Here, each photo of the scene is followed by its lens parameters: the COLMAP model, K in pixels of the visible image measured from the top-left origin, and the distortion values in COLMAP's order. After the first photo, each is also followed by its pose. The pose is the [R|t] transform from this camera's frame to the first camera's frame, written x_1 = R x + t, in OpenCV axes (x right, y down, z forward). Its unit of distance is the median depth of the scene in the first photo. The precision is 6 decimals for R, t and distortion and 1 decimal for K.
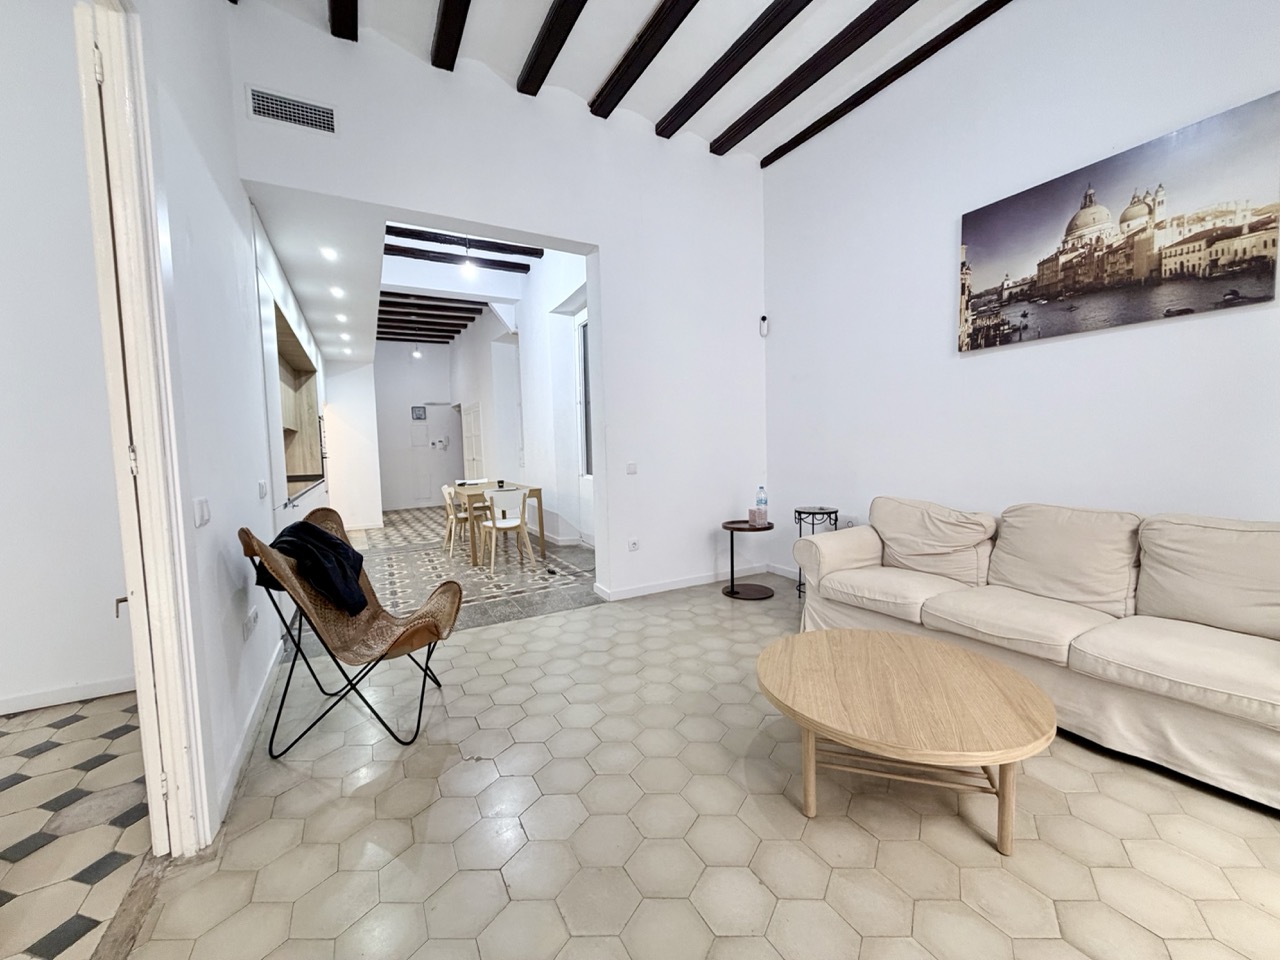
lens RADIAL K [[509.1, 0, 636.8], [0, 509.1, 480.6], [0, 0, 1]] dist [0.001104, -0.000121]
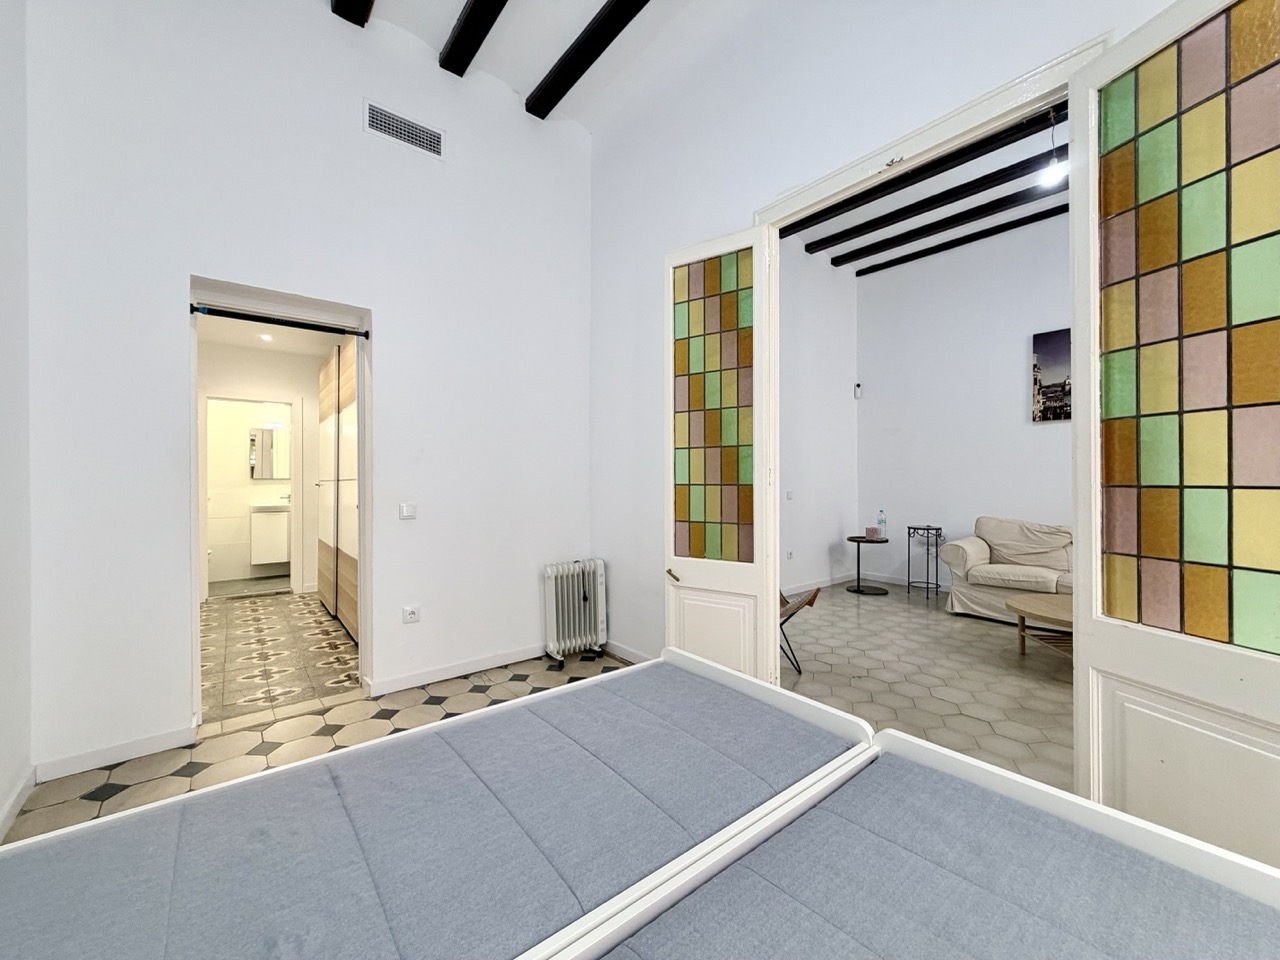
lens RADIAL K [[509.1, 0, 636.3], [0, 509.1, 480.7], [0, 0, 1]] dist [0.001104, -0.000121]
pose [[0.983705, 0.023484, 0.178251, -0.809755], [-0.011065, 0.997461, -0.070347, 0.045393], [-0.179451, 0.067228, 0.981467, -0.274799]]
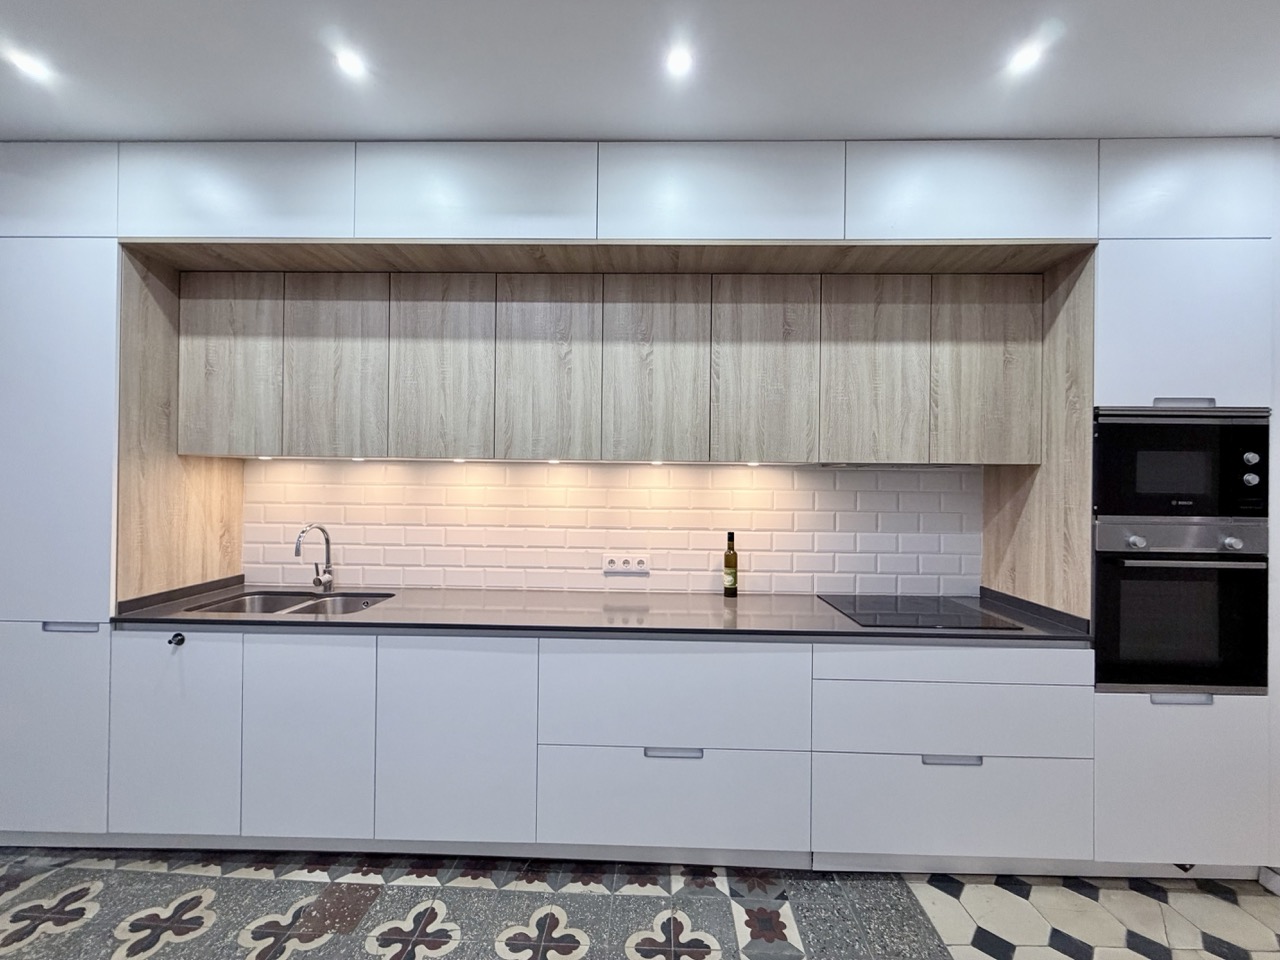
lens RADIAL K [[509.1, 0, 639.7], [0, 509.1, 480.2], [0, 0, 1]] dist [0.001104, -0.000121]
pose [[-0.488494, 0.015593, -0.872428, -0.591119], [-0.057841, 0.997063, 0.050207, -0.193675], [0.870648, 0.074988, -0.486157, 2.045329]]
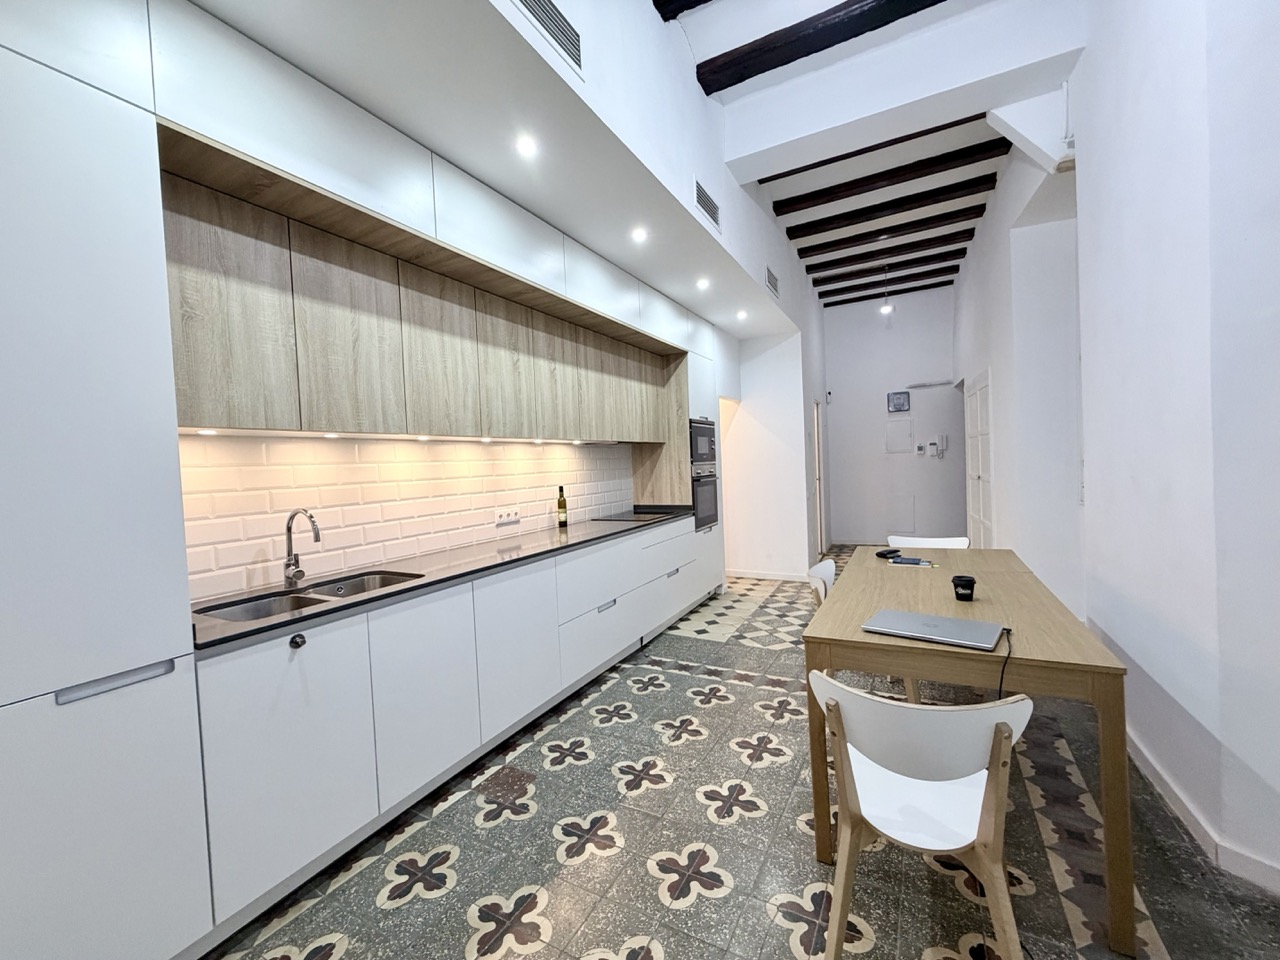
lens RADIAL K [[509.1, 0, 637.6], [0, 509.1, 480.1], [0, 0, 1]] dist [0.001104, -0.000121]
pose [[0.550721, 0.031953, -0.834078, -0.219666], [-0.028248, 0.999408, 0.019635, -0.126291], [0.834211, 0.012748, 0.551298, 1.270350]]
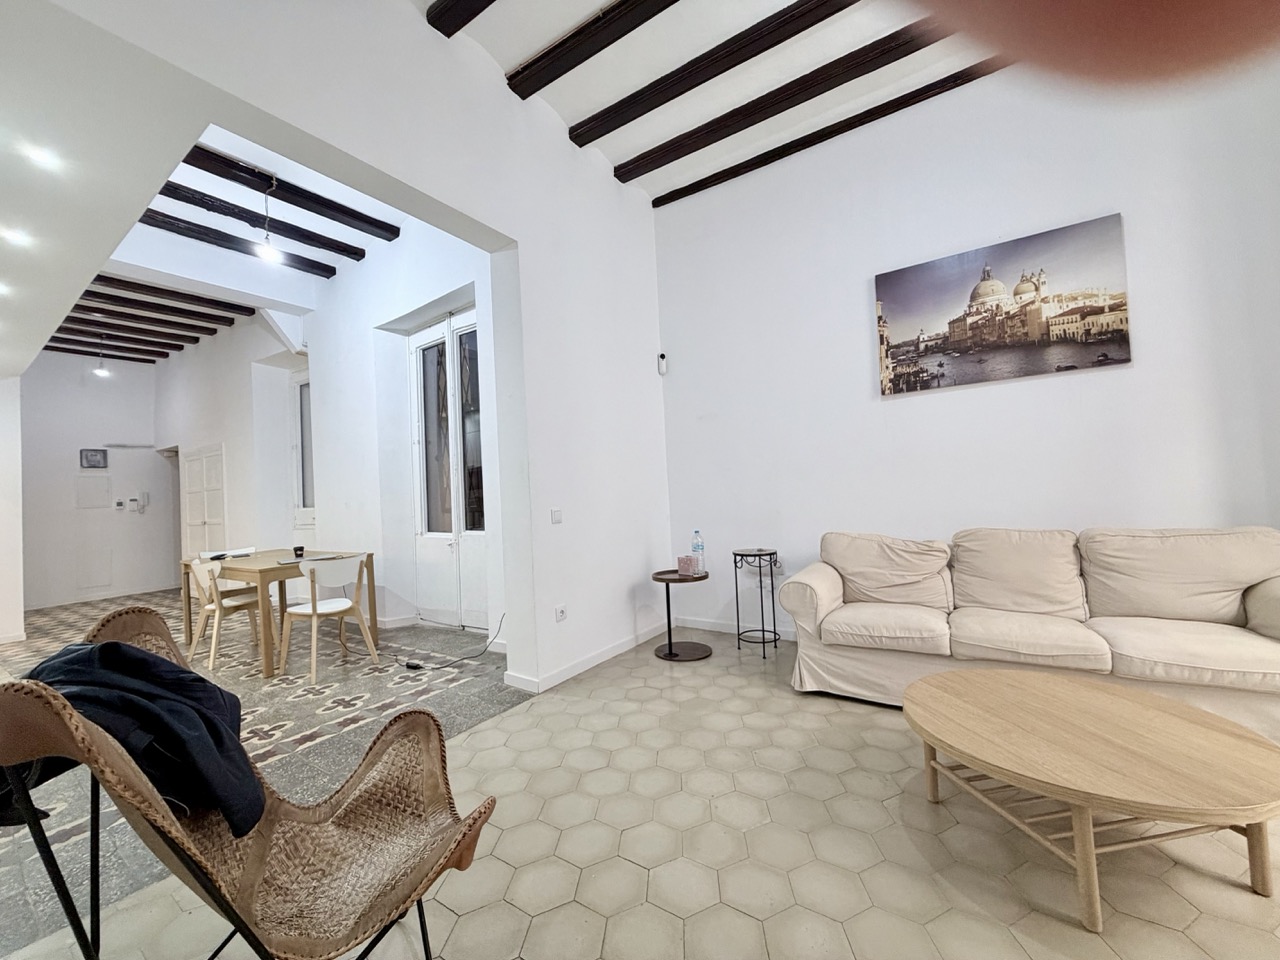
lens RADIAL K [[509.1, 0, 636.6], [0, 509.1, 480.6], [0, 0, 1]] dist [0.001104, -0.000121]
pose [[0.890898, -0.004817, 0.454178, -0.335670], [0.055477, 0.993611, -0.098282, 0.007823], [-0.450803, 0.112756, 0.885473, 0.292247]]
